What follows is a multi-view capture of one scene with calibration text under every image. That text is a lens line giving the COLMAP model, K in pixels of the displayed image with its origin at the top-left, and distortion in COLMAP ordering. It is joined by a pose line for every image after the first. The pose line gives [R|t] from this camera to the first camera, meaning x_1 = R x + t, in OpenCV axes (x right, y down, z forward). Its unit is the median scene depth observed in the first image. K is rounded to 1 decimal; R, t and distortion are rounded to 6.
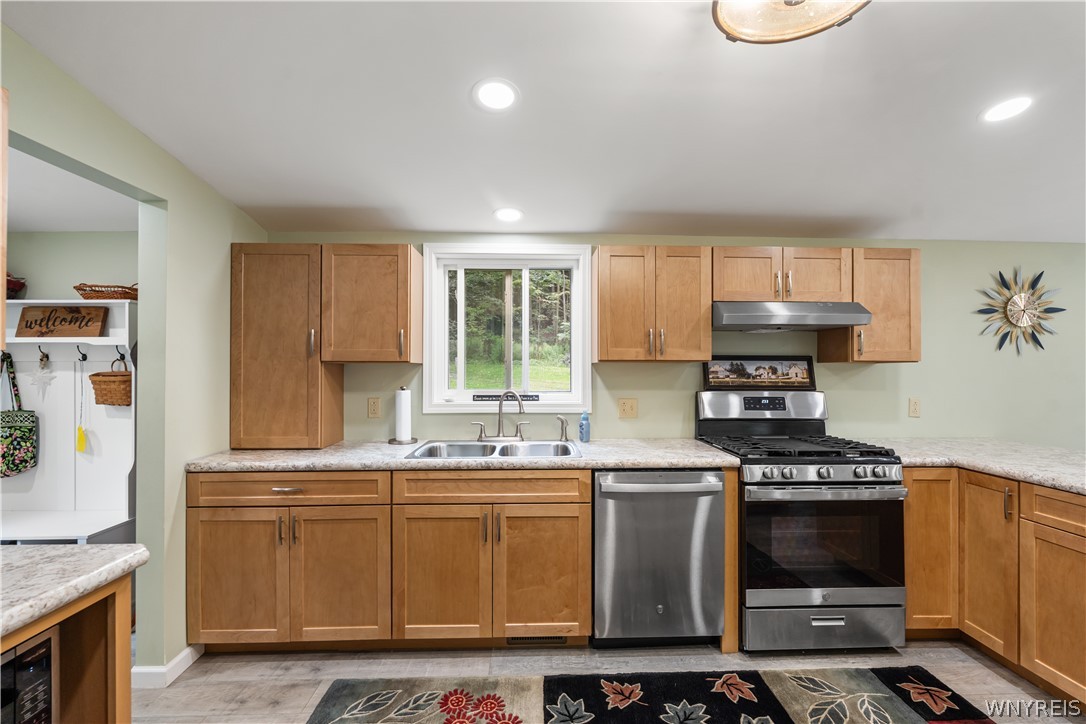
lens RADIAL K [[481.4, 0, 547.7], [0, 481.4, 356.6], [0, 0, 1]] dist [-0.001152, 0.000213]
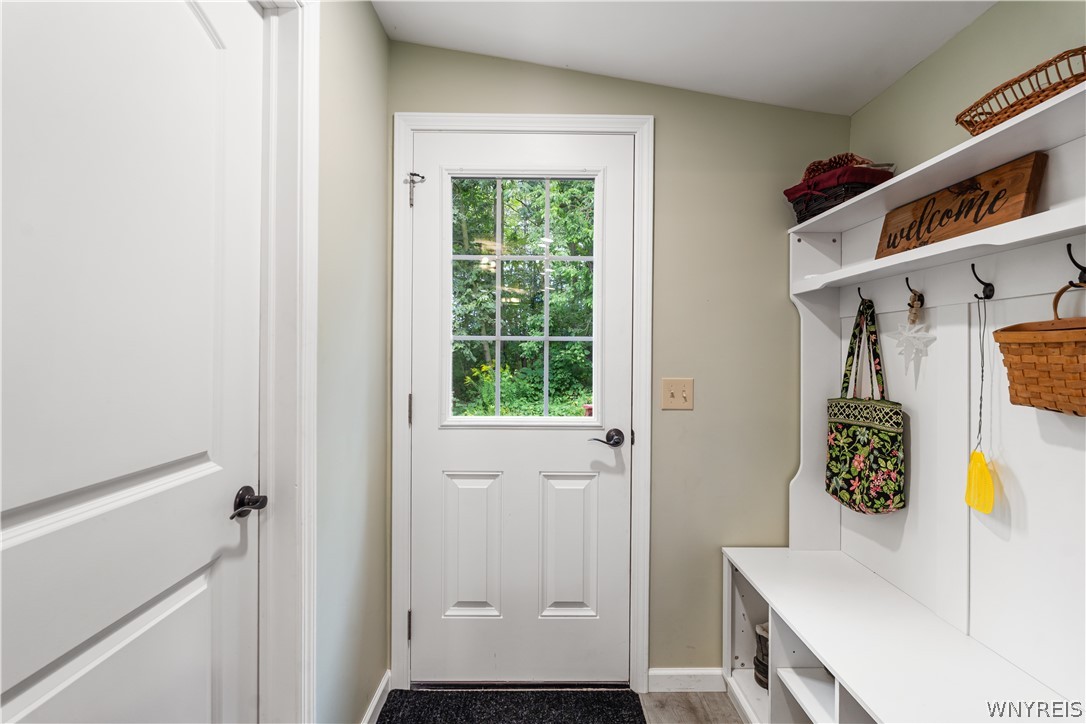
lens RADIAL K [[481.4, 0, 547.7], [0, 481.4, 356.6], [0, 0, 1]] dist [-0.001152, 0.000213]
pose [[-0.011727, 0.009568, -0.999885, -0.538605], [0.008965, 0.999915, 0.009463, 0.052982], [0.999891, -0.008853, -0.011812, 0.622129]]
